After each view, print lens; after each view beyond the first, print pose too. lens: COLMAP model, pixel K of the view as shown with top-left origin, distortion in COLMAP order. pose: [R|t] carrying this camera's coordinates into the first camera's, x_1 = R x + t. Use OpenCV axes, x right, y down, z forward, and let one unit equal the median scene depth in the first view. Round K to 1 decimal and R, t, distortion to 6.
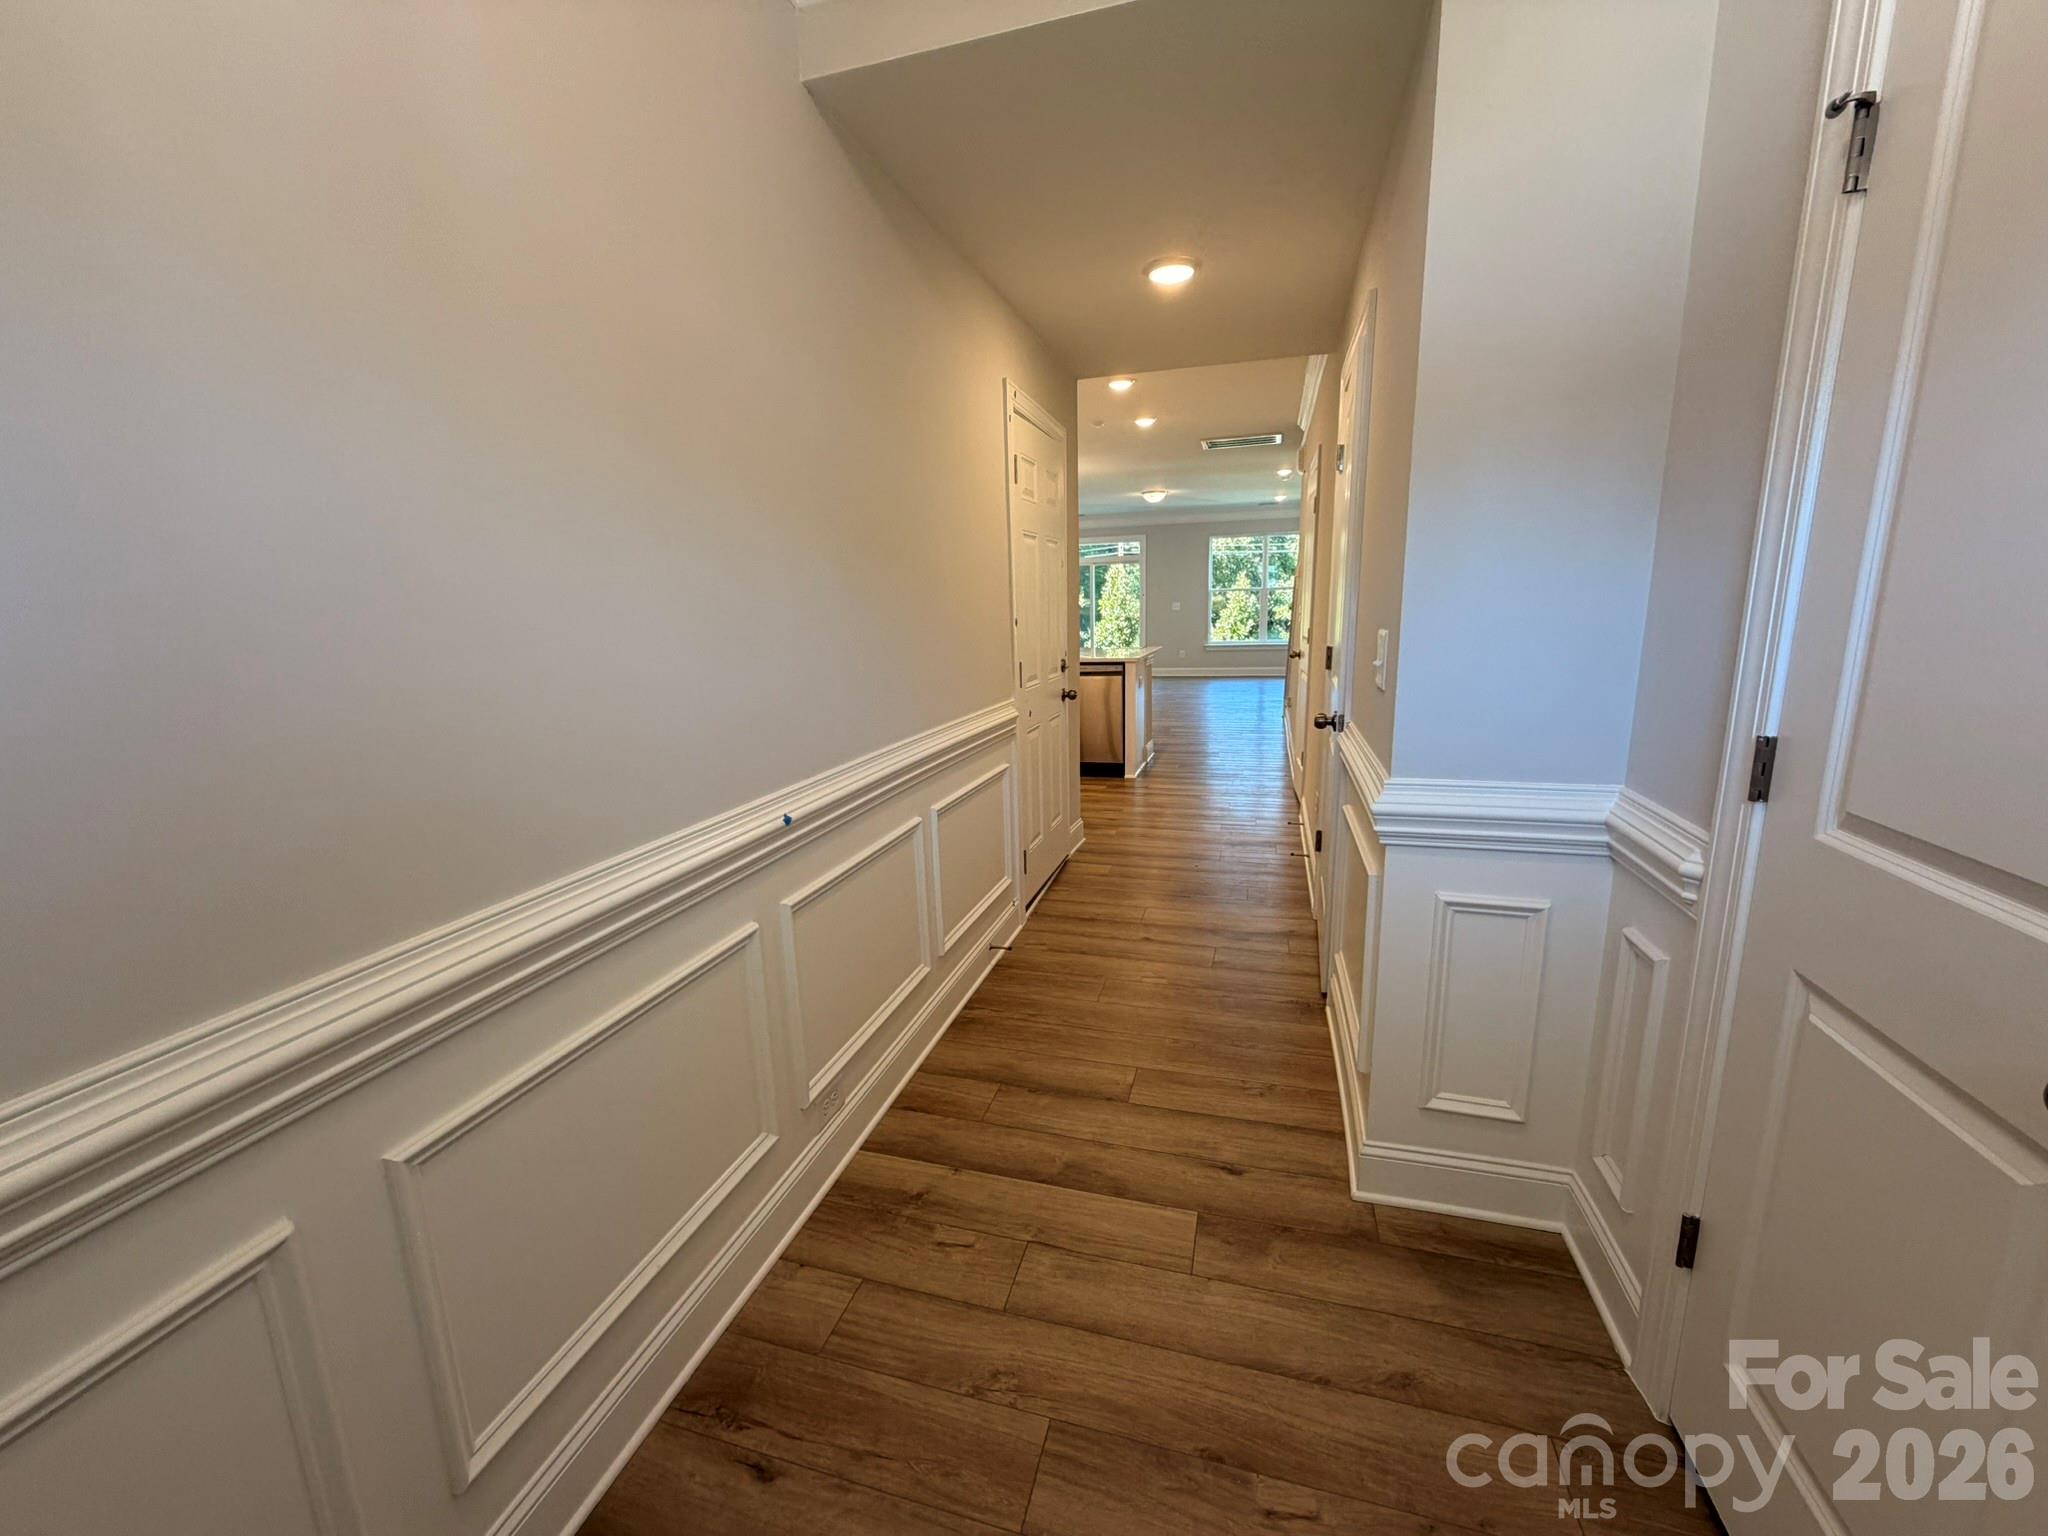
lens RADIAL K [[815.6, 0, 1015.6], [0, 815.6, 770.7], [0, 0, 1]] dist [-0.000077, -0.000259]
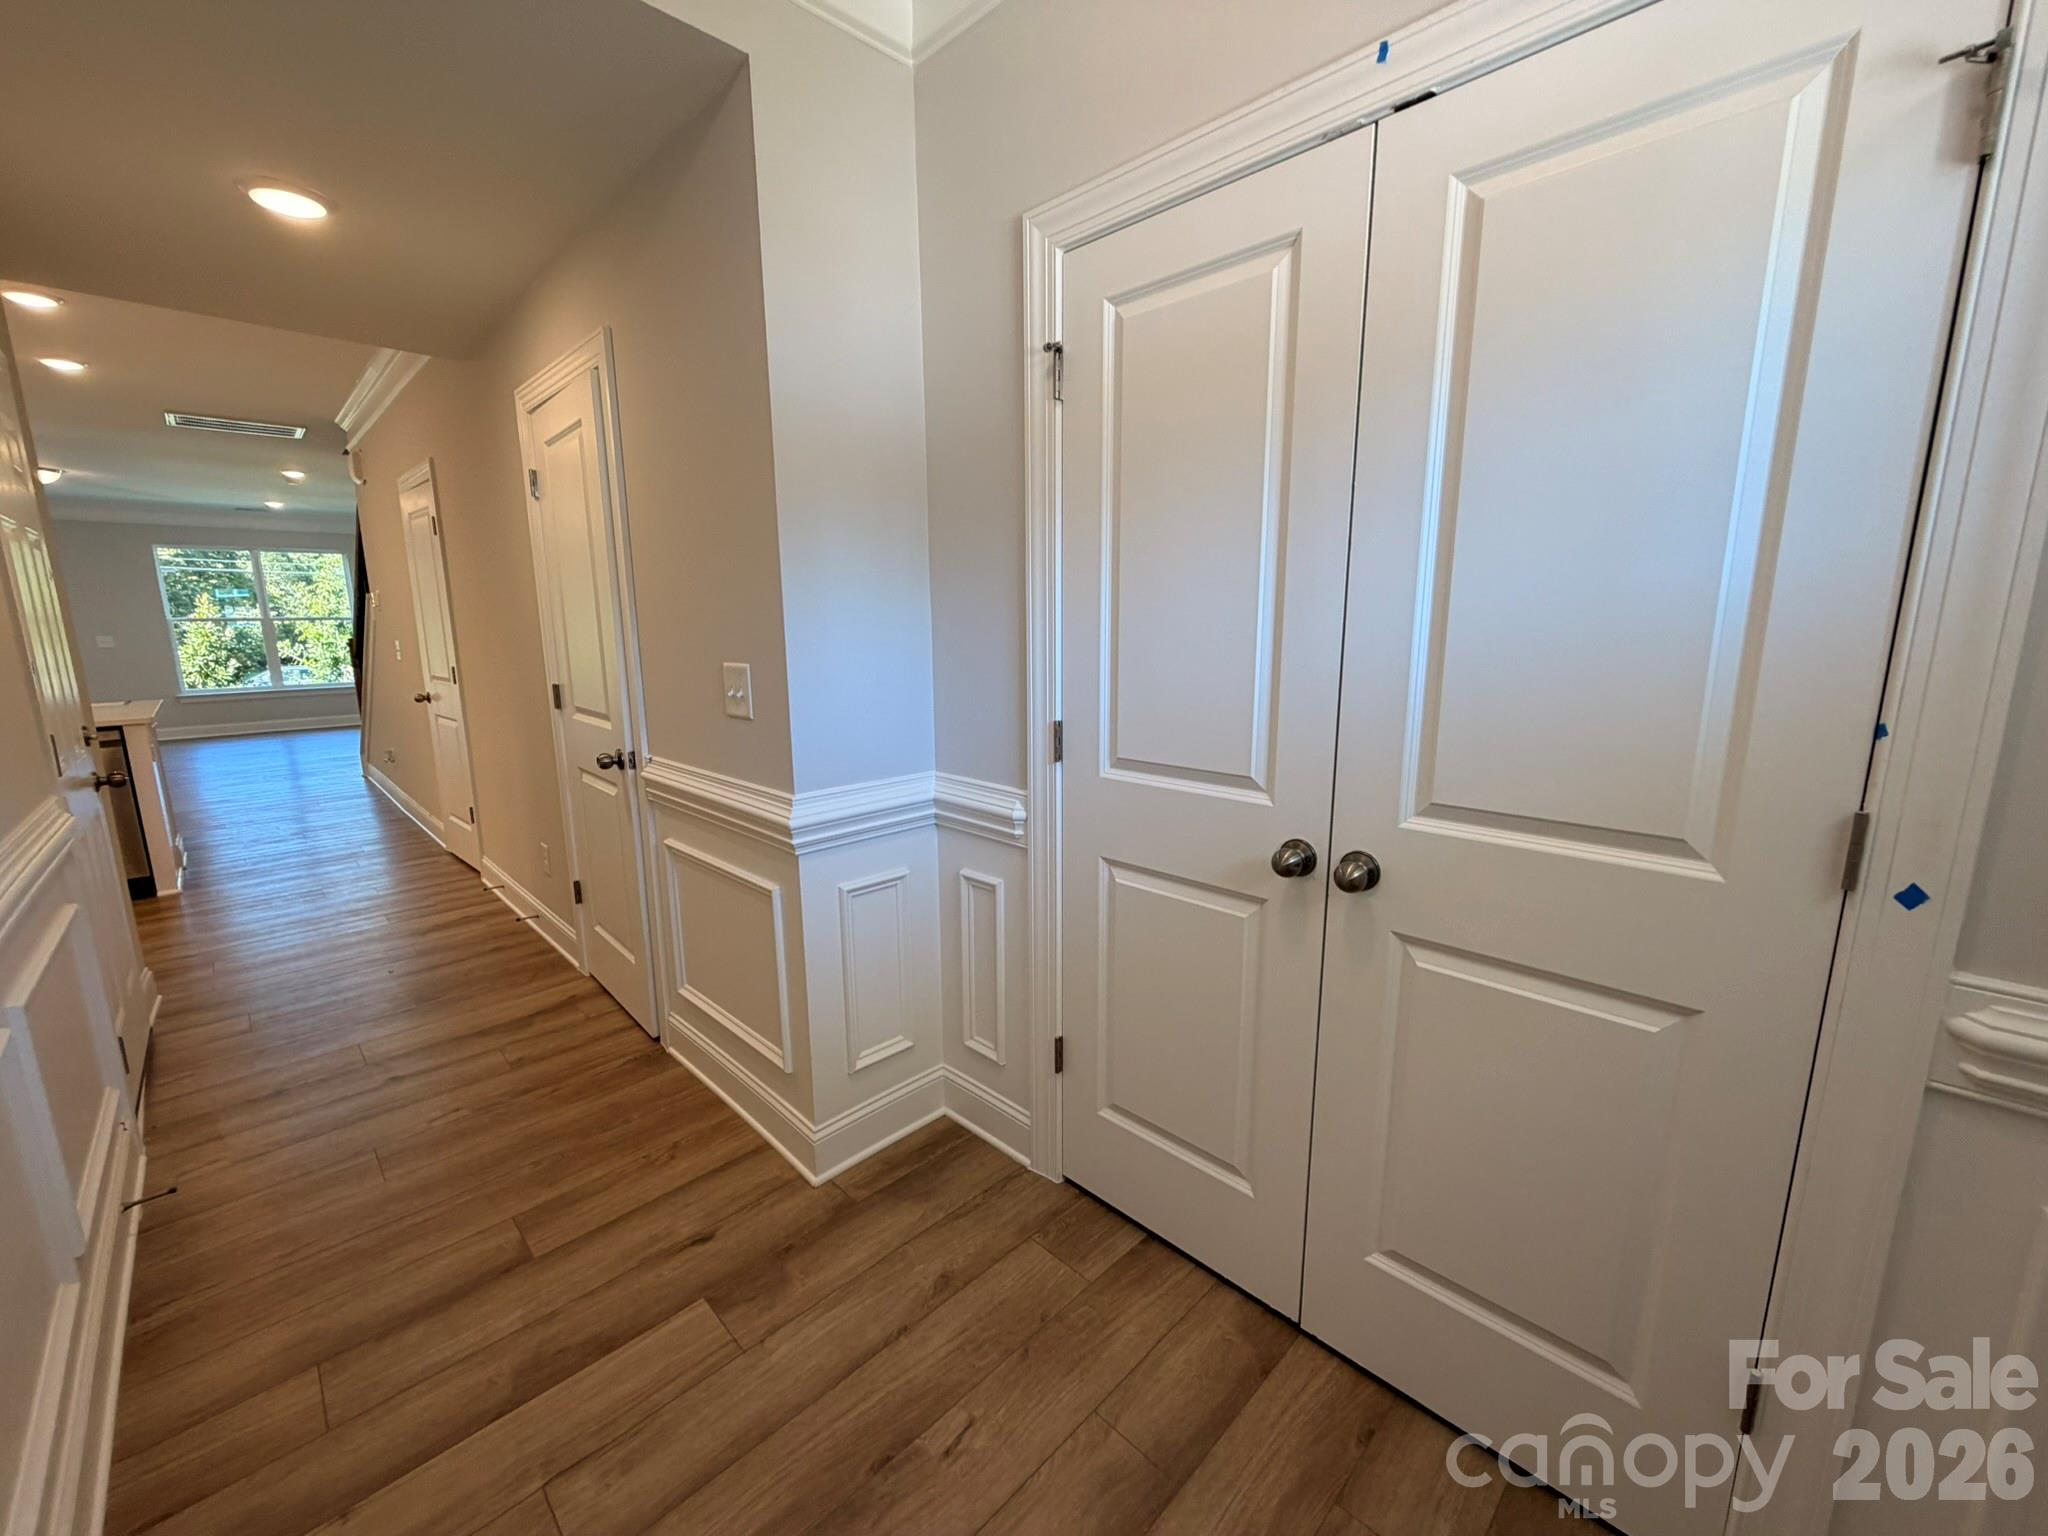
lens RADIAL K [[815.6, 0, 1019.4], [0, 815.6, 769.8], [0, 0, 1]] dist [-0.000077, -0.000259]
pose [[0.478148, -0.136937, 0.867538, -0.274955], [0.174032, 0.982957, 0.059237, -0.028892], [-0.860865, 0.122655, 0.493830, 0.146528]]
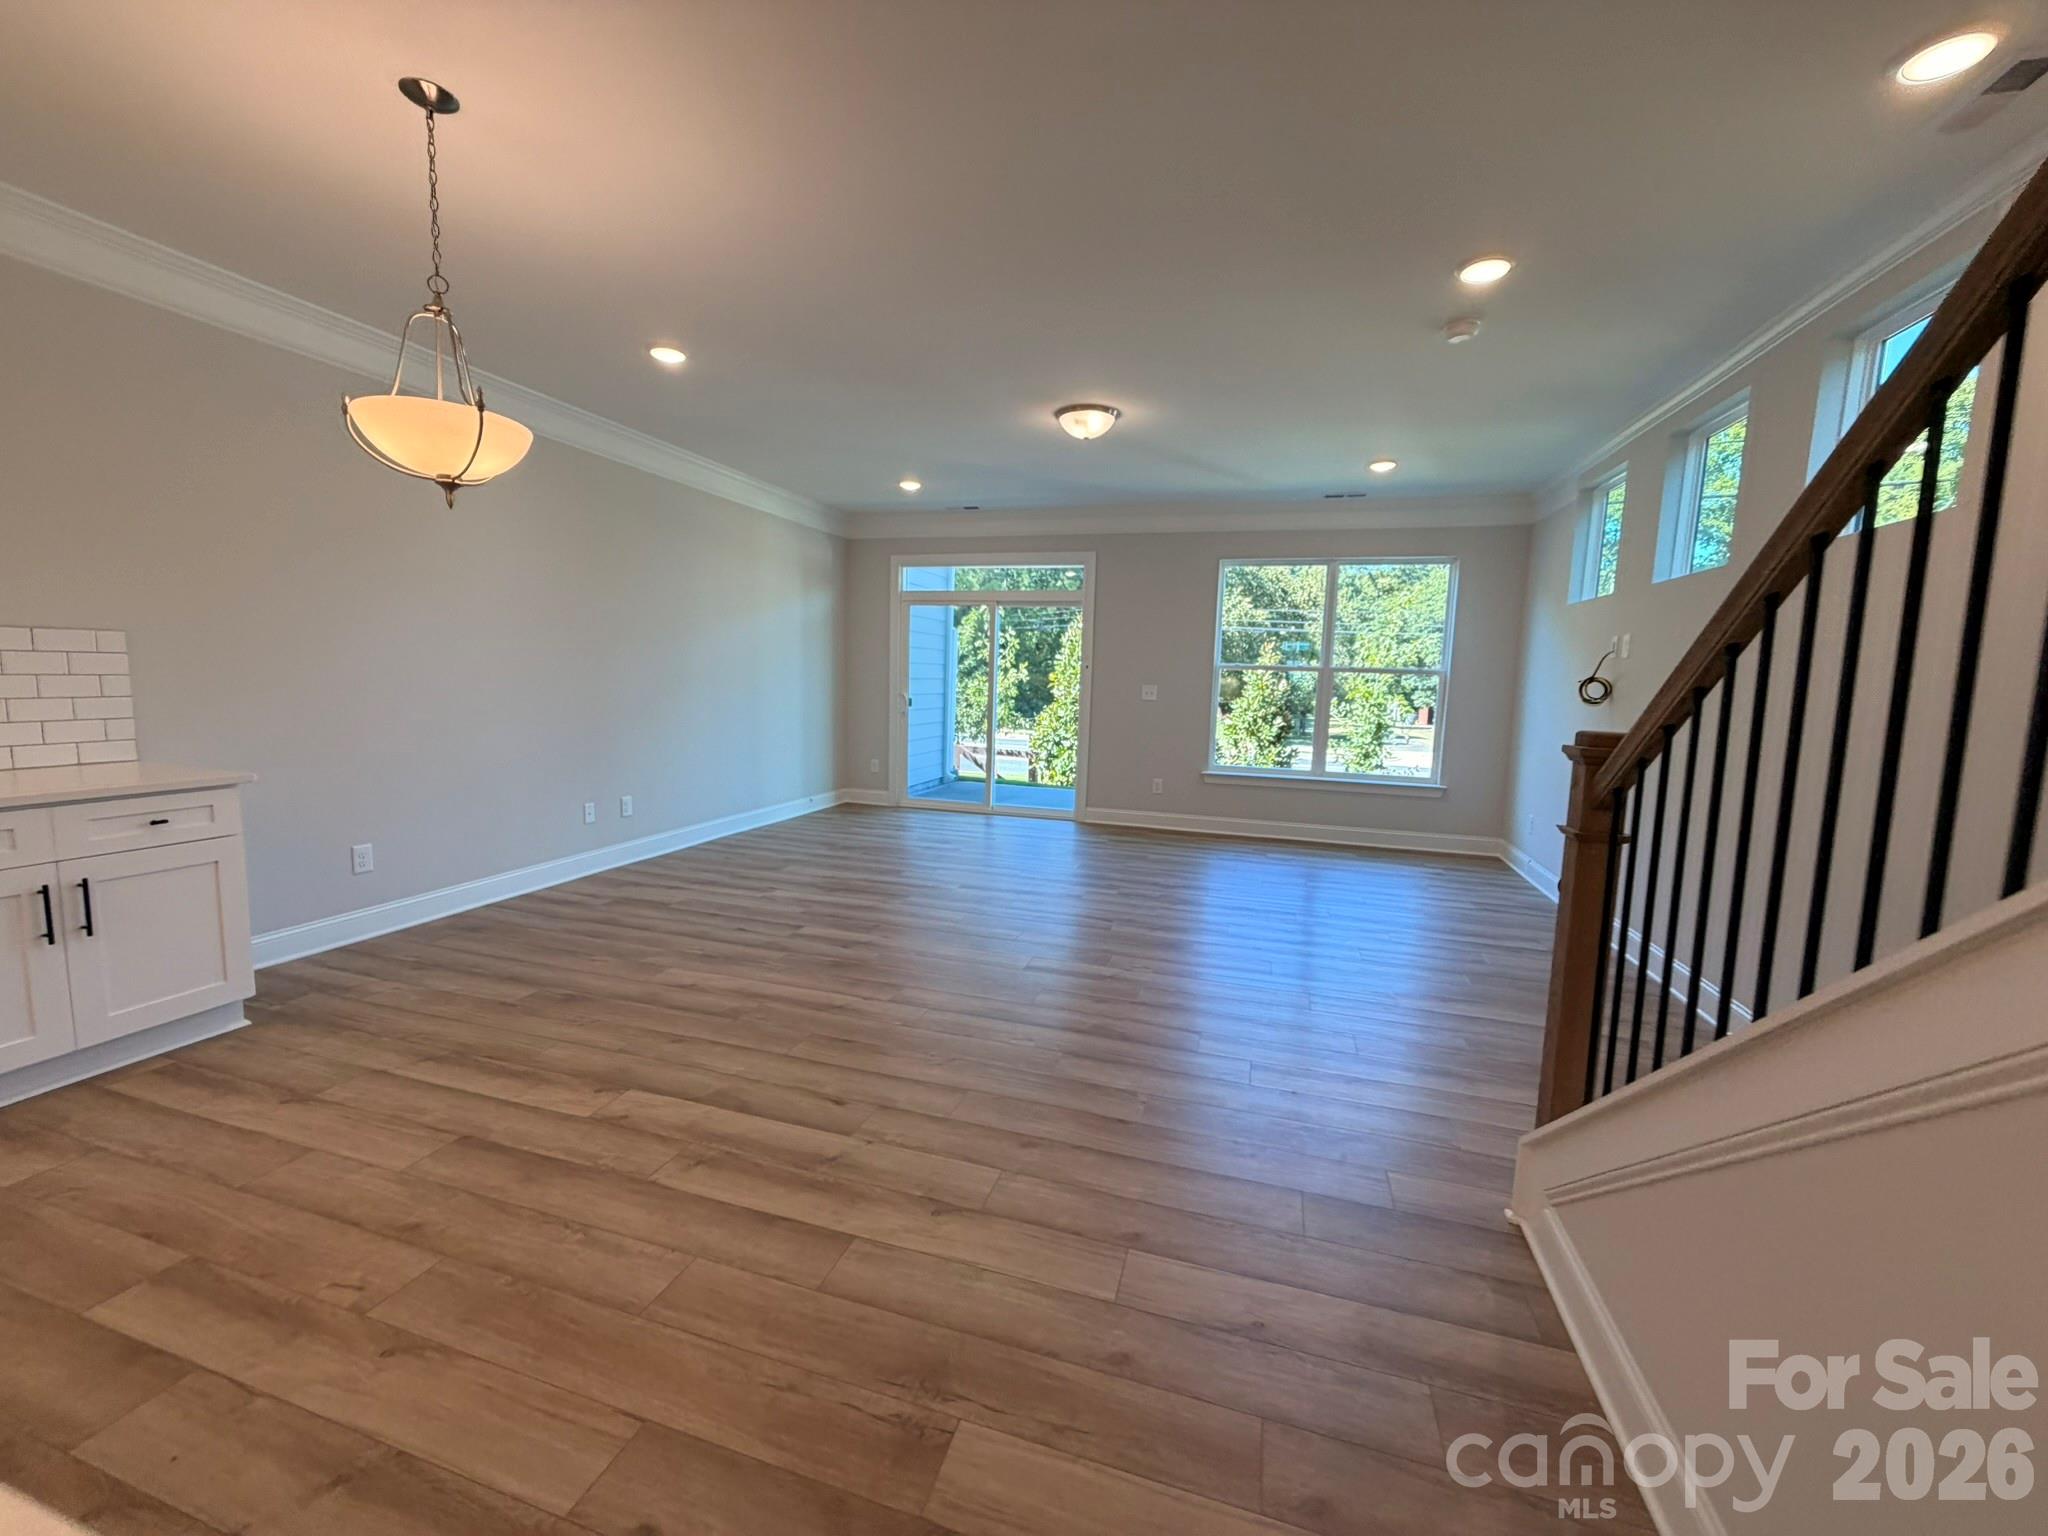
lens RADIAL K [[815.6, 0, 1020.3], [0, 815.6, 767.2], [0, 0, 1]] dist [-0.000077, -0.000259]
pose [[0.998206, 0.059874, -0.000305, 0.779700], [-0.059675, 0.994457, -0.086569, -0.694536], [-0.004880, 0.086432, 0.996246, 3.242657]]
